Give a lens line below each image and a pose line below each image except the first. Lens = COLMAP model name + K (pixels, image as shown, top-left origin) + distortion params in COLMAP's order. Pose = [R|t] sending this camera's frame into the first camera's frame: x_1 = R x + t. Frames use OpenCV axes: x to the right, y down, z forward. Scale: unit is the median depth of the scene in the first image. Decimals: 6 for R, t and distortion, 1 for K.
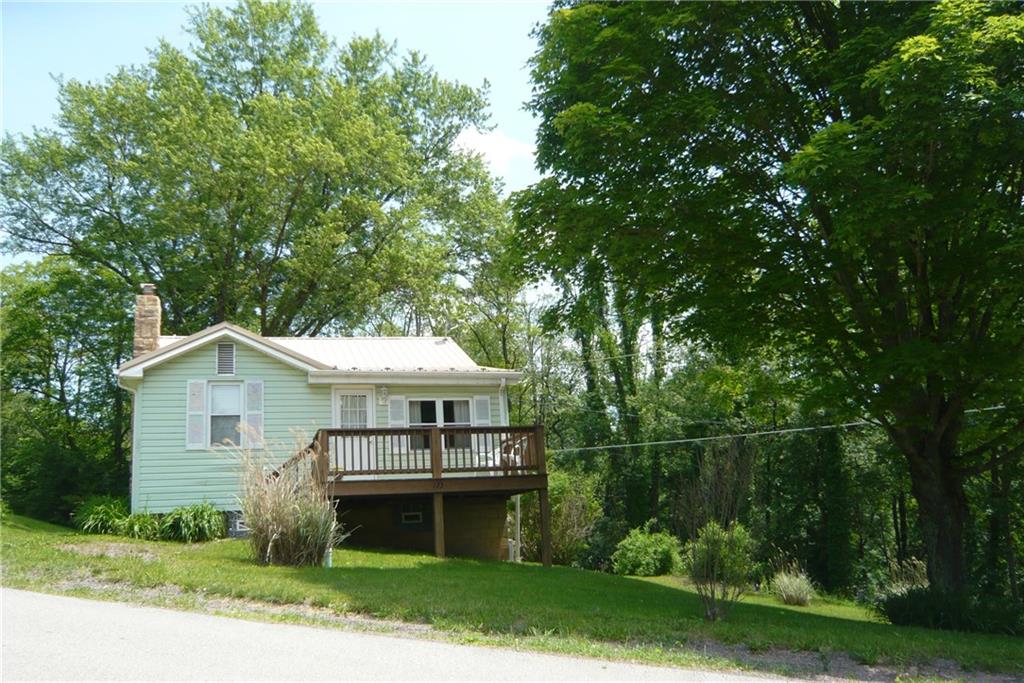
lens RADIAL K [[844.5, 0, 512.0], [0, 844.5, 341.5], [0, 0, 1]] dist [-0.132583, 0.163689]
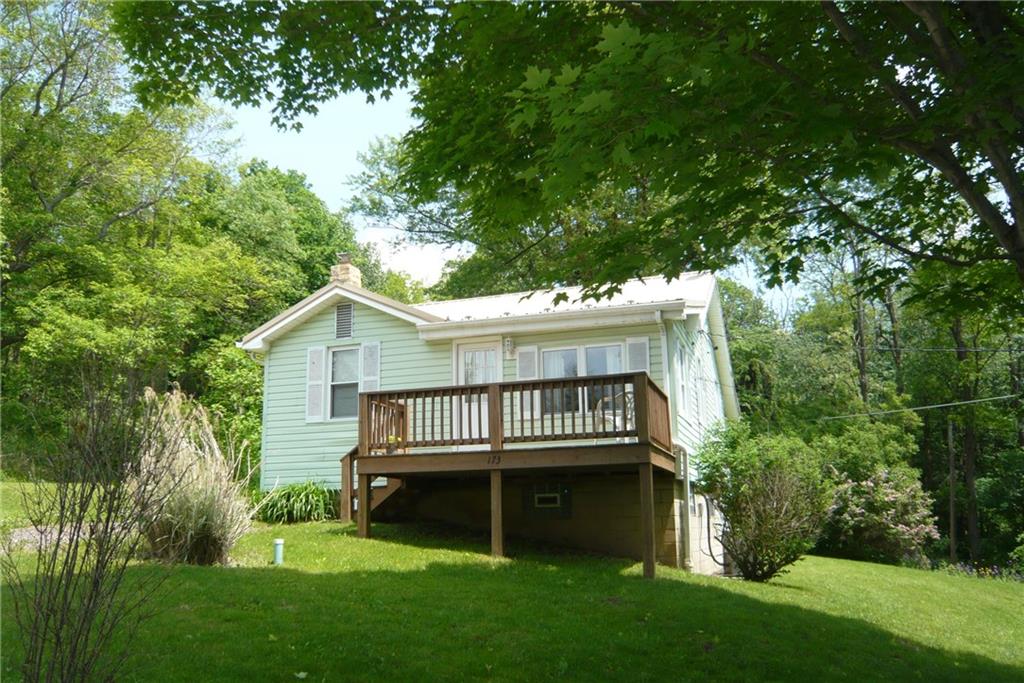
lens RADIAL K [[862.2, 0, 512.0], [0, 862.2, 341.5], [0, 0, 1]] dist [-0.104330, 0.072560]
pose [[0.817736, -0.080845, -0.569887, 0.307057], [0.102646, 0.994699, 0.006177, 0.051659], [0.566367, -0.063547, 0.821700, 0.315516]]
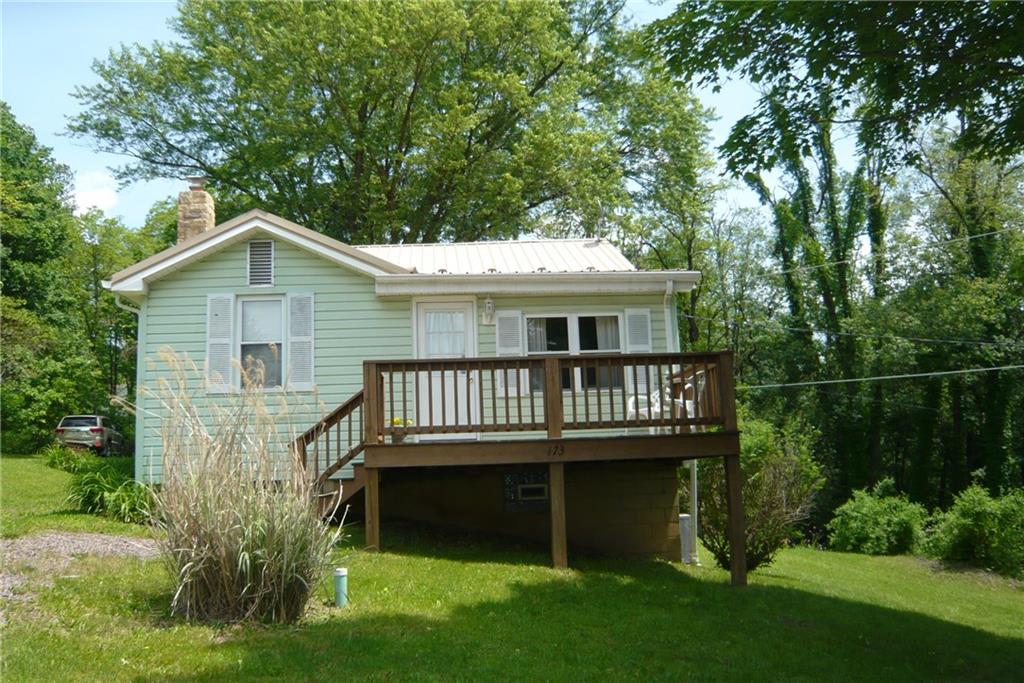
lens RADIAL K [[862.2, 0, 512.0], [0, 862.2, 341.5], [0, 0, 1]] dist [-0.104330, 0.072560]
pose [[0.975591, -0.013616, -0.219171, 0.015837], [0.030922, 0.996649, 0.075726, 0.035857], [0.217406, -0.080655, 0.972743, 0.321016]]
